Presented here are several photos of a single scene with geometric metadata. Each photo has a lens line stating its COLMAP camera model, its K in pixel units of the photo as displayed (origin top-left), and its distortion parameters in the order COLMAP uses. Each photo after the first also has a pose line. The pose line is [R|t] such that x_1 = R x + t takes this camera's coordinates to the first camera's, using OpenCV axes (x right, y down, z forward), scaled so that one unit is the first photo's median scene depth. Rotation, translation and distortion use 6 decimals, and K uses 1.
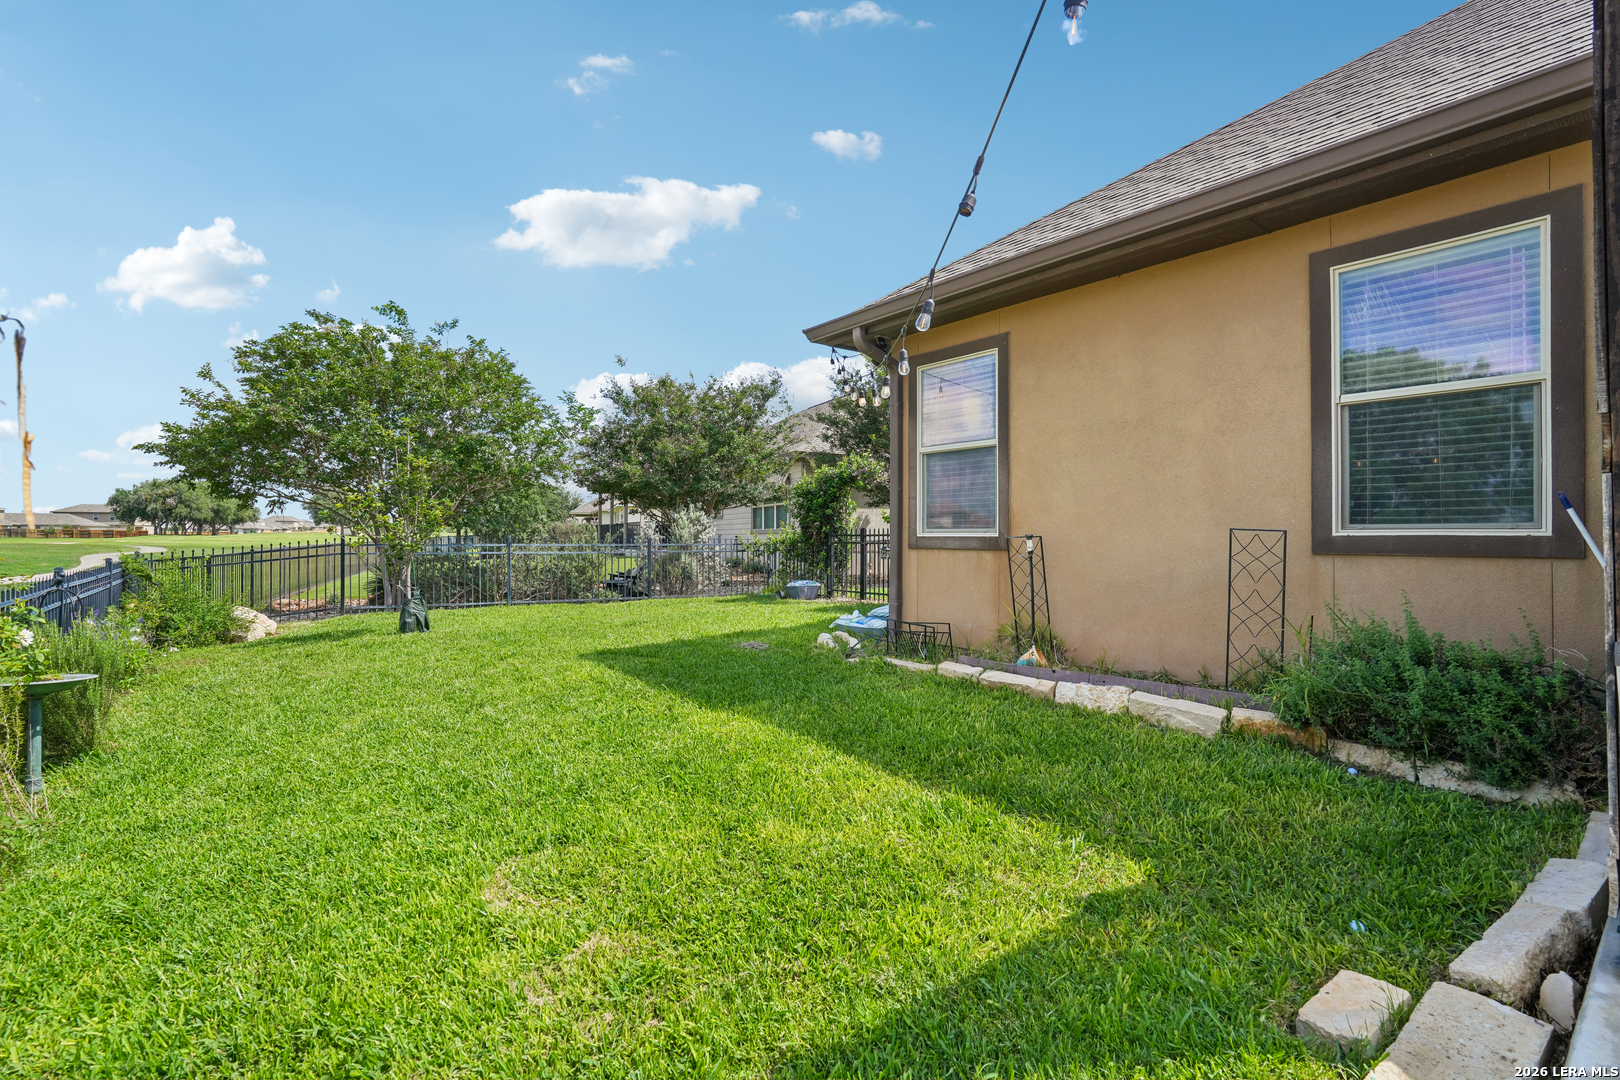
lens RADIAL K [[754.3, 0, 798.1], [0, 754.3, 539.4], [0, 0, 1]] dist [-0.033574, 0.006743]
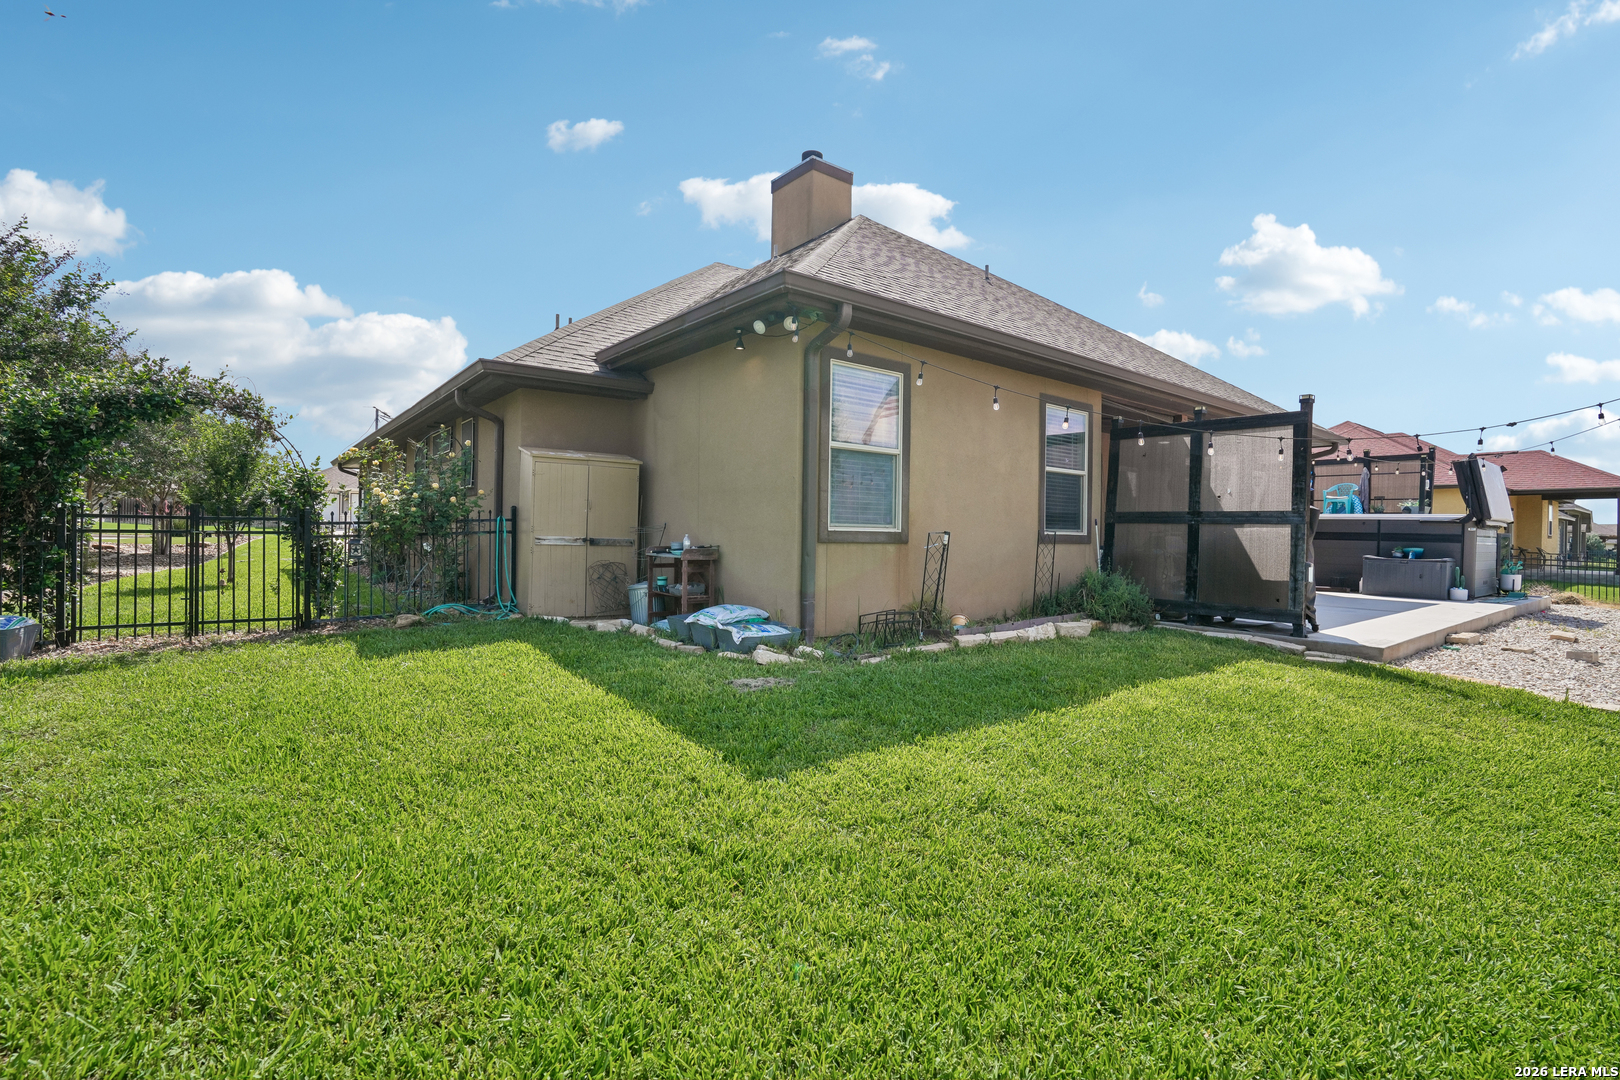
lens RADIAL K [[754.3, 0, 799.9], [0, 754.3, 538.2], [0, 0, 1]] dist [-0.033574, 0.006743]
pose [[-0.019752, -0.006698, 0.999782, -0.930491], [-0.008549, 0.999942, 0.006531, -0.000135], [-0.999768, -0.008419, -0.019809, 1.183778]]
